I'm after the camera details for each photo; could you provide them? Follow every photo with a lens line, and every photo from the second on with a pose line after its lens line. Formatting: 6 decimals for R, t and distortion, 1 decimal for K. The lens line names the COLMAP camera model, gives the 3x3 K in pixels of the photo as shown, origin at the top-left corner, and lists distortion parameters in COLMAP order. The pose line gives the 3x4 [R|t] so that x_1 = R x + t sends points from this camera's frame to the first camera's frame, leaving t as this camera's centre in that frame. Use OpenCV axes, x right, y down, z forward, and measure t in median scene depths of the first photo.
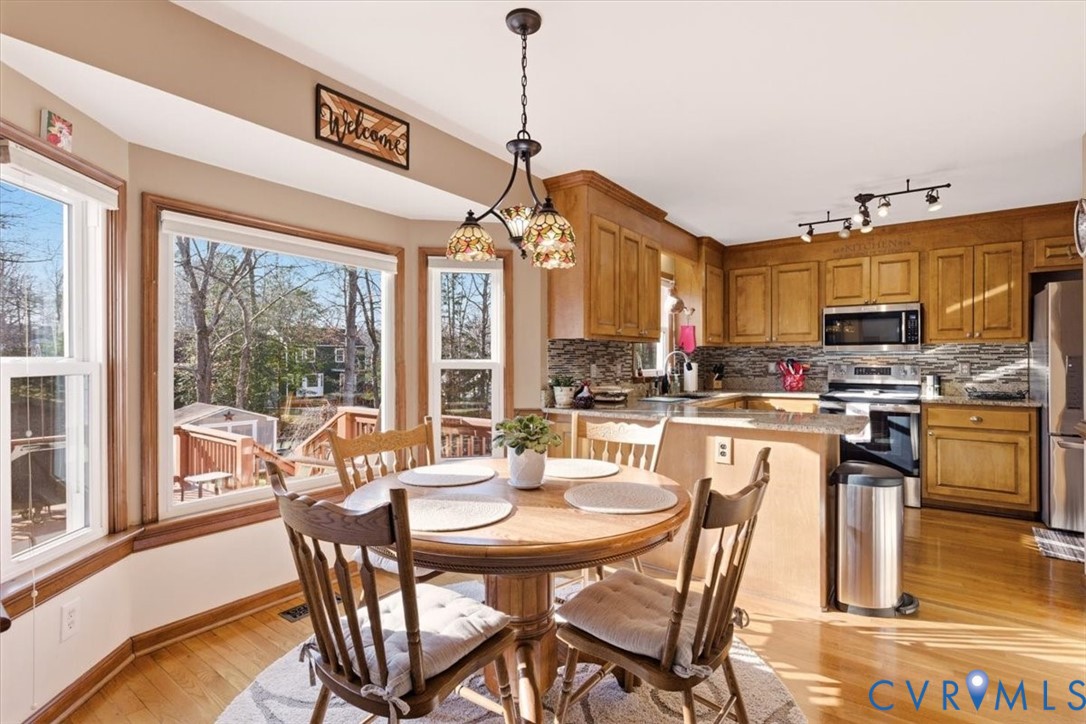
lens RADIAL K [[500.2, 0, 558.2], [0, 500.2, 365.2], [0, 0, 1]] dist [-0.003864, 0.000010]
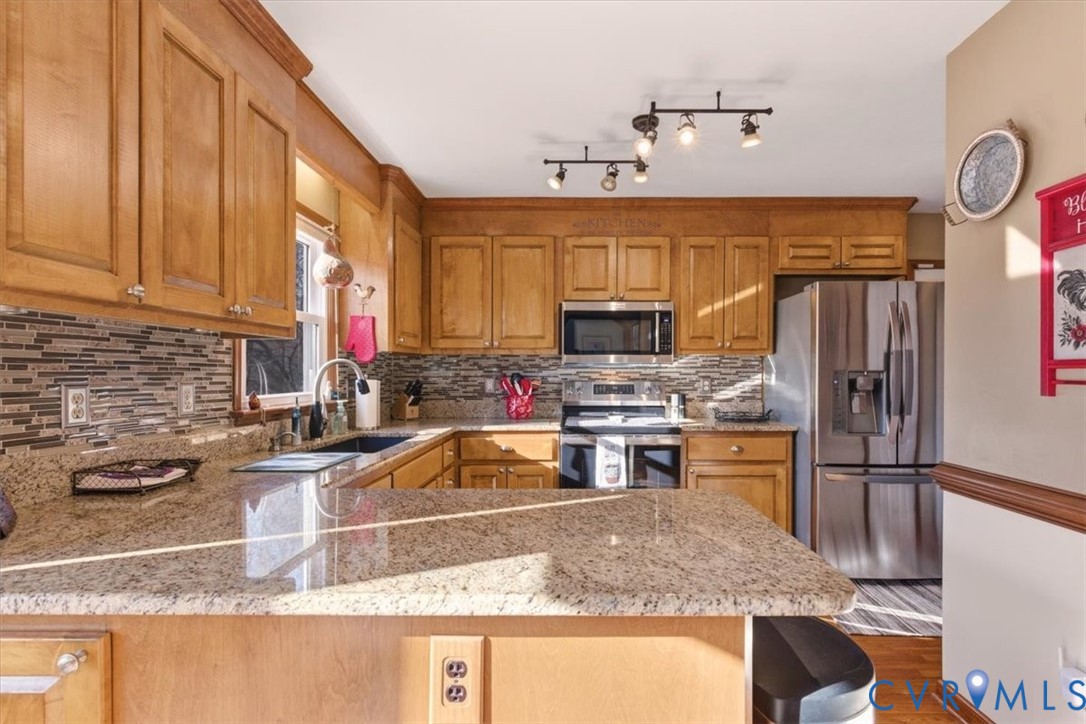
lens RADIAL K [[504.4, 0, 569.9], [0, 504.4, 372.4], [0, 0, 1]] dist [-0.002284, -0.000047]
pose [[0.811497, 0.002544, 0.584351, 0.125532], [0.004512, 0.999933, -0.010620, -0.006724], [-0.584339, 0.011255, 0.811431, 0.428925]]
